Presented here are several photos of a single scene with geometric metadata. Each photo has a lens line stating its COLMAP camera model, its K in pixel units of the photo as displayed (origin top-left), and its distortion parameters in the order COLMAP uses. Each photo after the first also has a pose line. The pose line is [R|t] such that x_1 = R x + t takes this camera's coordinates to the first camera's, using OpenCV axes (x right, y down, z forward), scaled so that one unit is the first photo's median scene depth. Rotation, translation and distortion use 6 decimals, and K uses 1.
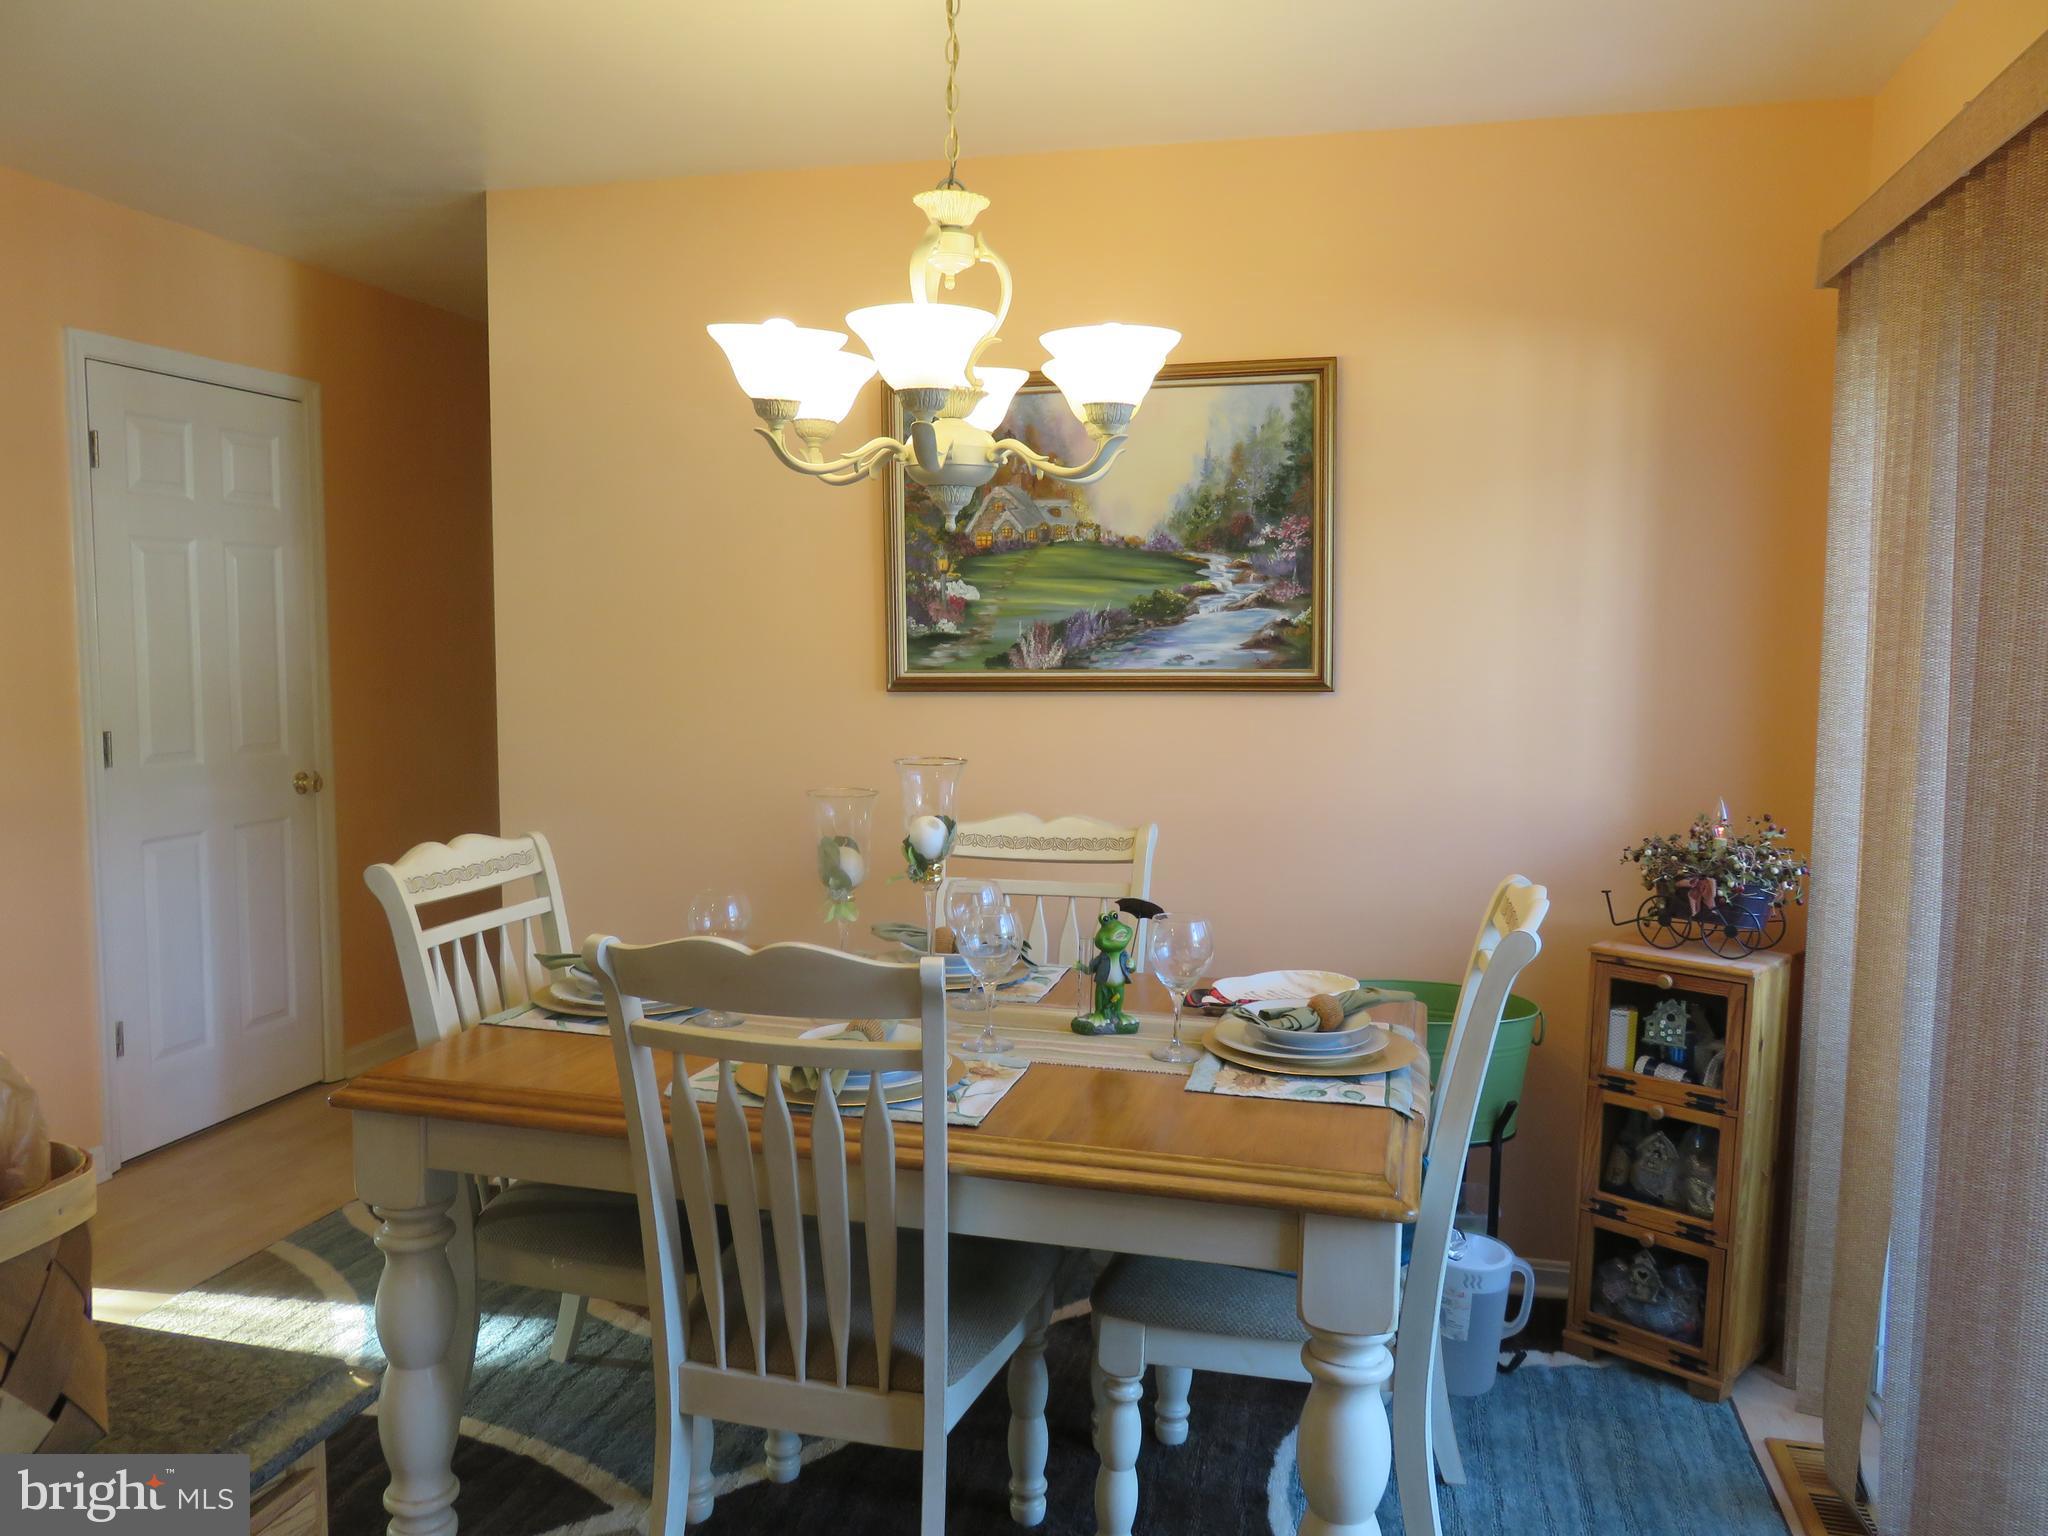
lens RADIAL K [[1534.1, 0, 1021.8], [0, 1534.1, 774.8], [0, 0, 1]] dist [-0.018226, 0.008108]
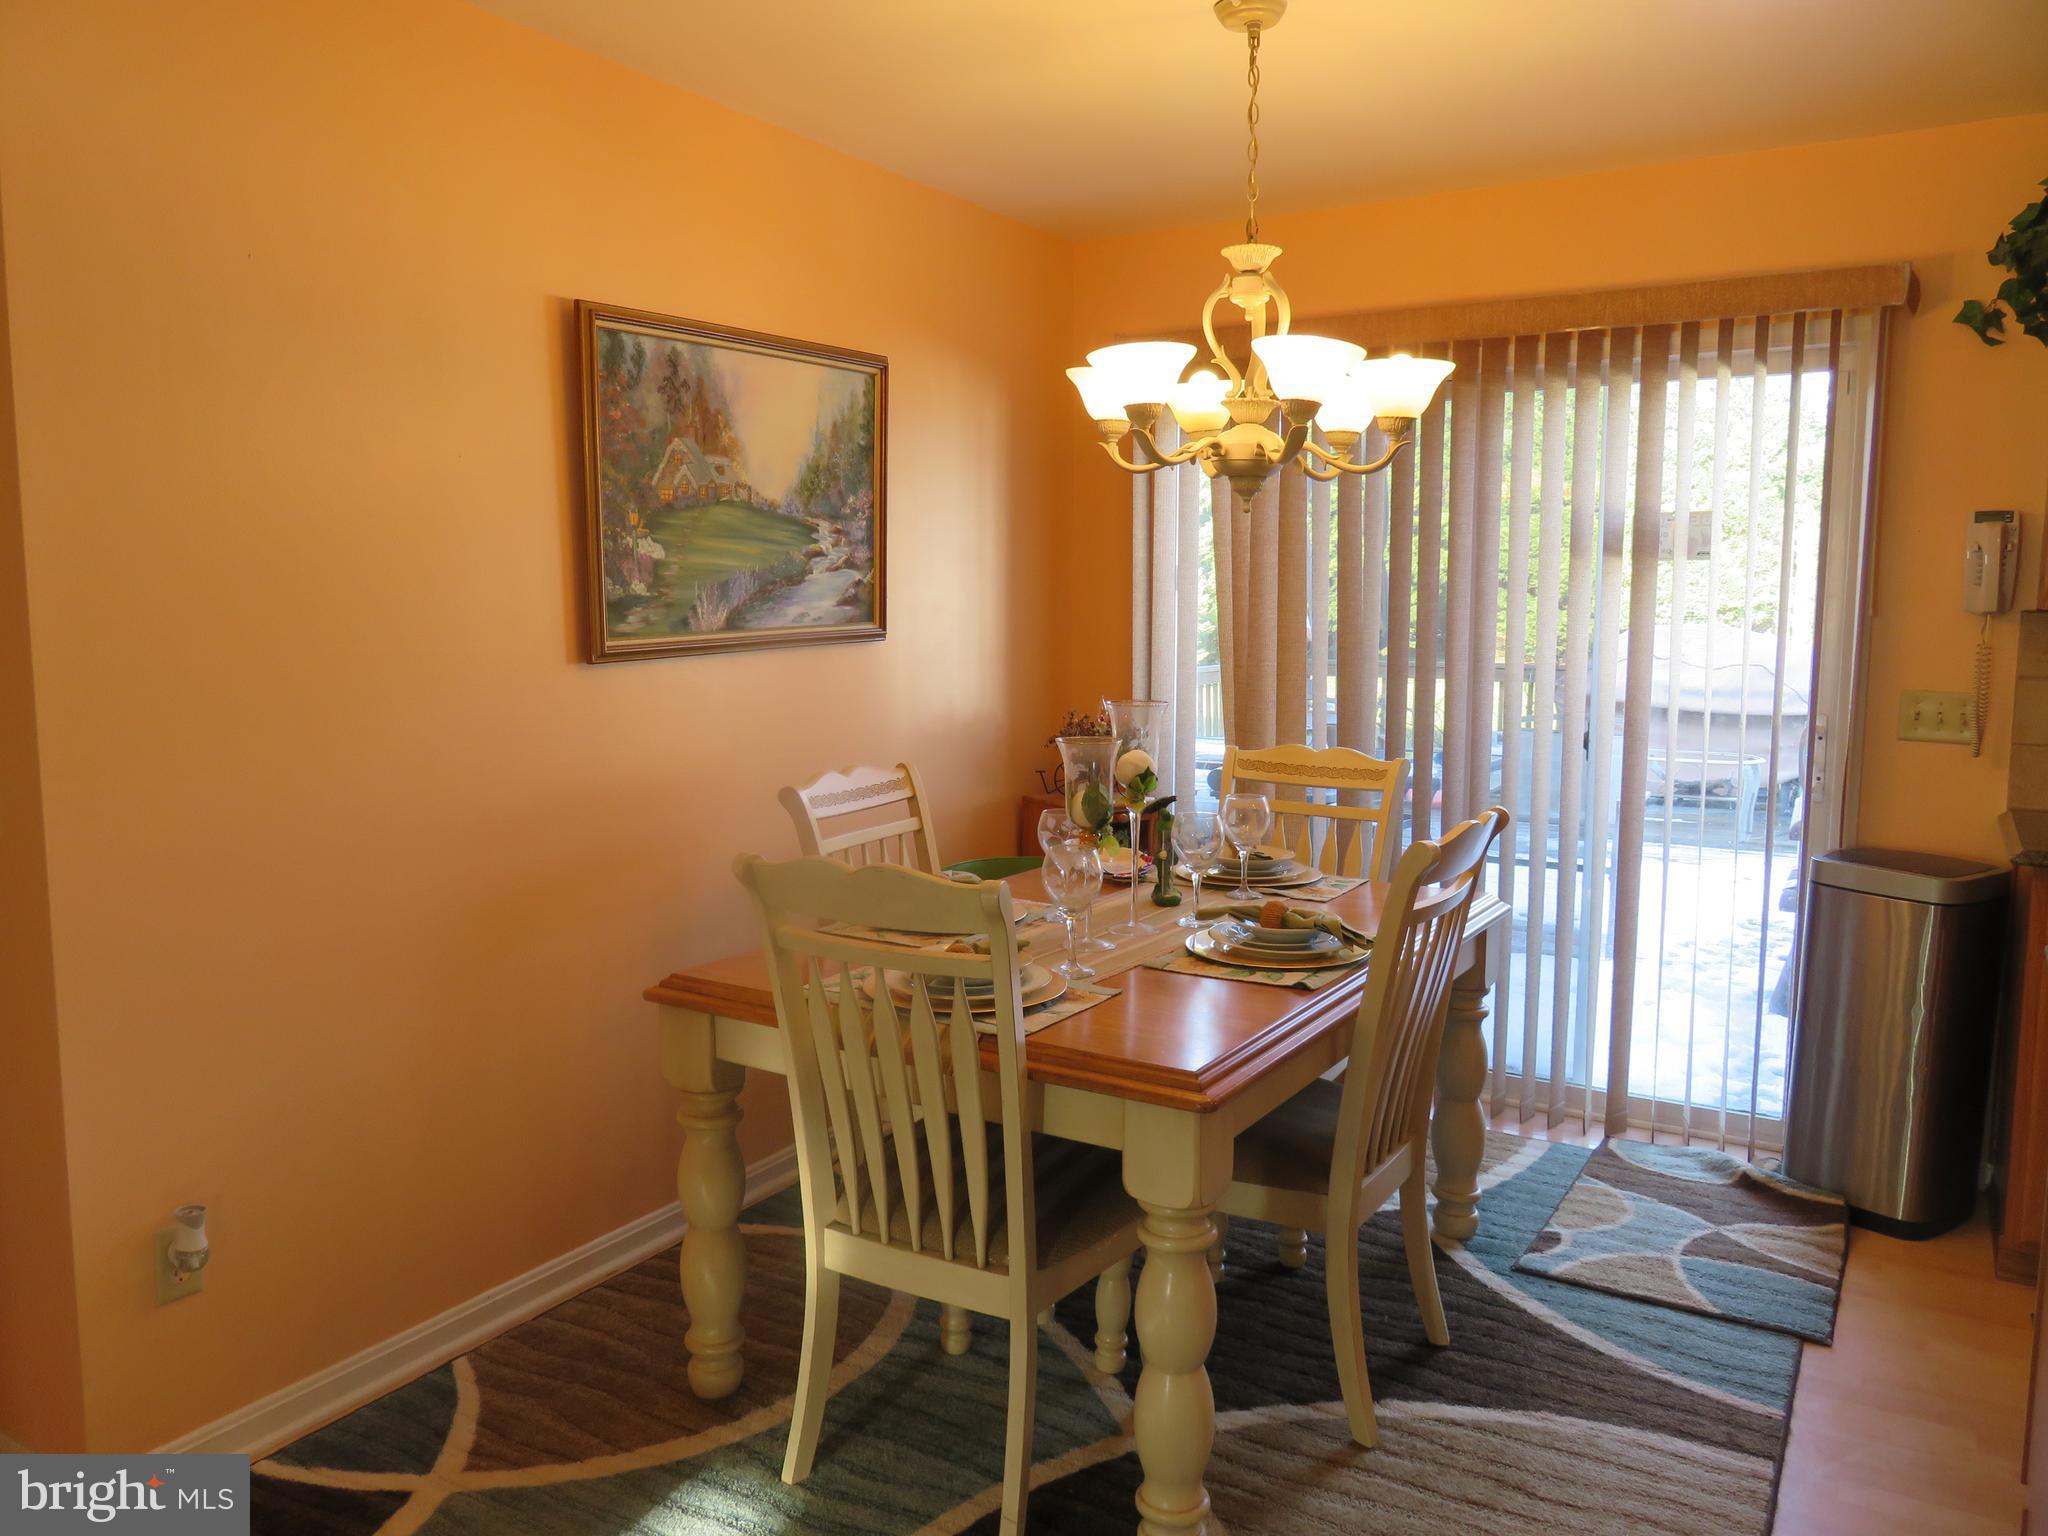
lens RADIAL K [[1534.1, 0, 1024.3], [0, 1534.1, 765.2], [0, 0, 1]] dist [-0.018226, 0.008108]
pose [[0.286801, -0.118994, 0.950571, -0.880618], [0.089928, 0.991218, 0.096949, -0.062056], [-0.953760, 0.057678, 0.294983, 0.538530]]
